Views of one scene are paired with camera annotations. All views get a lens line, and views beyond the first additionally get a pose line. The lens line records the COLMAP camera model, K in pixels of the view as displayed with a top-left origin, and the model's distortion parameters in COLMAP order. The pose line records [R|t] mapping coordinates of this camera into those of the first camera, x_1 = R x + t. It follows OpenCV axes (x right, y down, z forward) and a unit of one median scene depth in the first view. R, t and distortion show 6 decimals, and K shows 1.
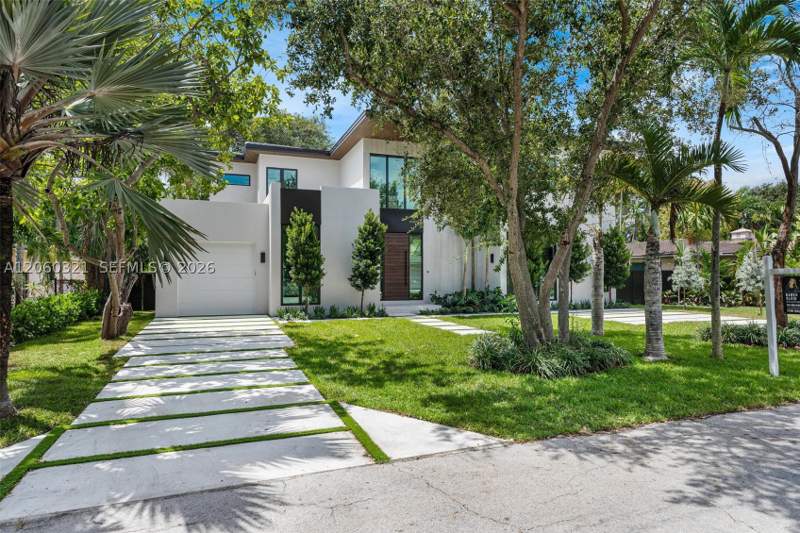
lens RADIAL K [[438.8, 0, 397.7], [0, 438.8, 267.4], [0, 0, 1]] dist [-0.008686, -0.000506]
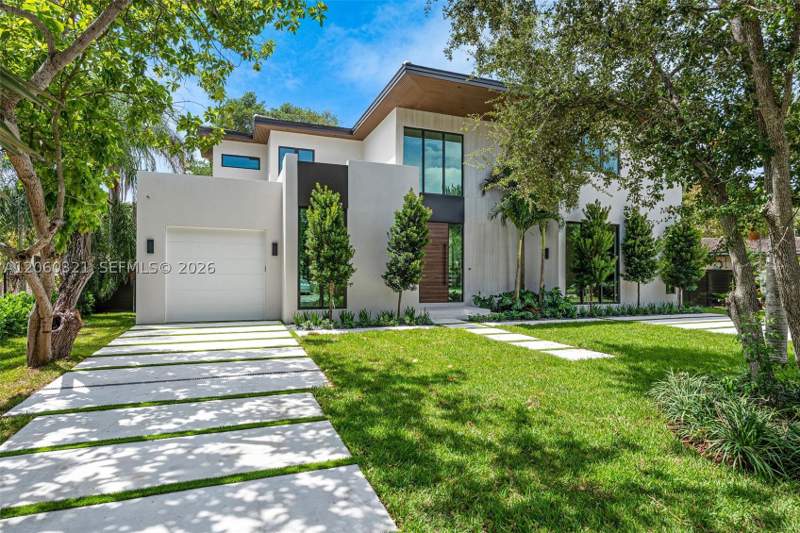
lens RADIAL K [[411.3, 0, 404.8], [0, 411.3, 273.0], [0, 0, 1]] dist [0.003254, 0.000240]
pose [[0.999924, 0.006900, 0.010205, -0.081021], [-0.007067, 0.999840, 0.016415, 0.007082], [-0.010090, -0.016485, 0.999813, 0.255777]]
